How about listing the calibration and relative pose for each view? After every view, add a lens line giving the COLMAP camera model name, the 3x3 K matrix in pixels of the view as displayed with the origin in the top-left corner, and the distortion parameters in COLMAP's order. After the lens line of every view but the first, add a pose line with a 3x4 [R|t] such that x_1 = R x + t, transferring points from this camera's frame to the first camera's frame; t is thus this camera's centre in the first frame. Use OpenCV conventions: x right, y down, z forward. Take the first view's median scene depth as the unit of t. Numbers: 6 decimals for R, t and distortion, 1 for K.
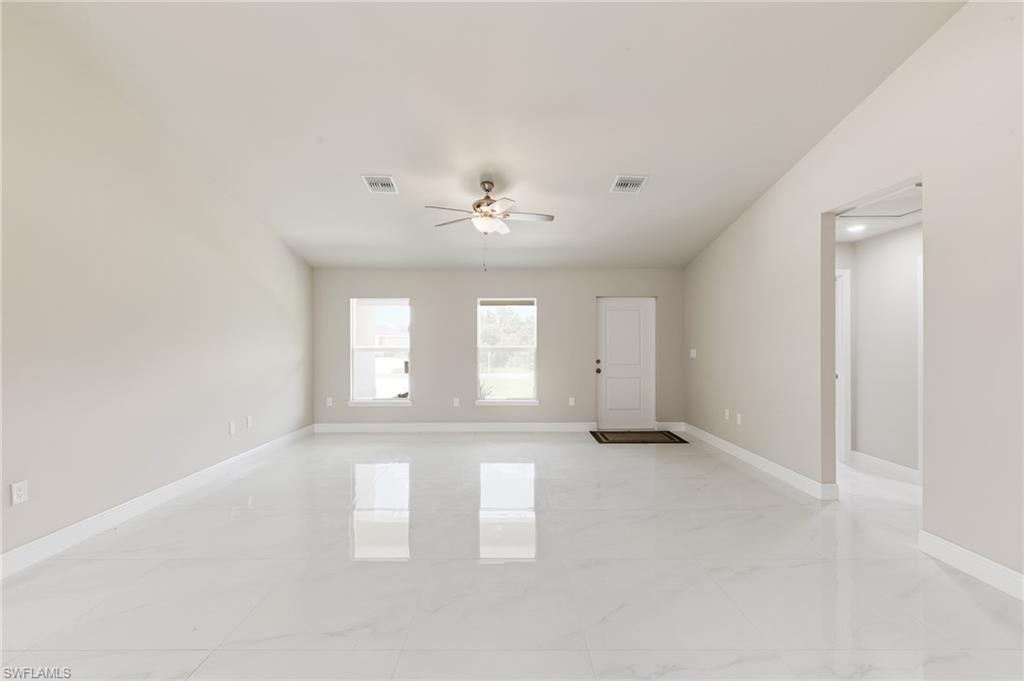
lens RADIAL K [[437.9, 0, 481.5], [0, 437.9, 342.6], [0, 0, 1]] dist [-0.001148, -0.002085]
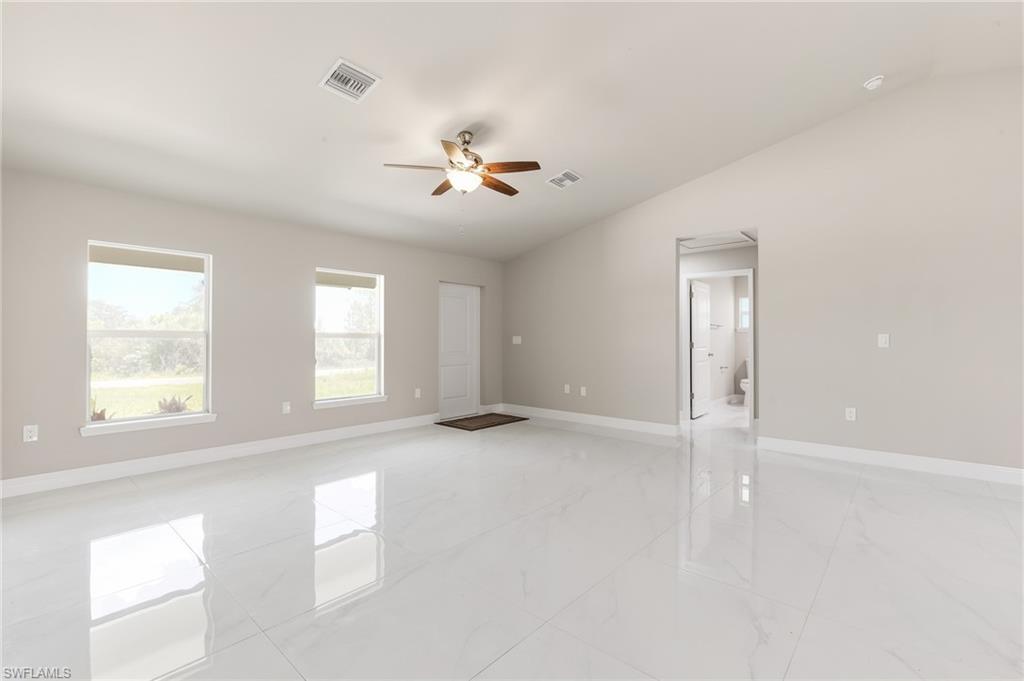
lens RADIAL K [[457.8, 0, 513.6], [0, 457.8, 340.7], [0, 0, 1]] dist [-0.002062, -0.001115]
pose [[0.658880, 0.003272, 0.752241, -0.380531], [-0.001815, 0.999995, -0.002759, 0.027068], [-0.752246, 0.000453, 0.658883, 0.218306]]
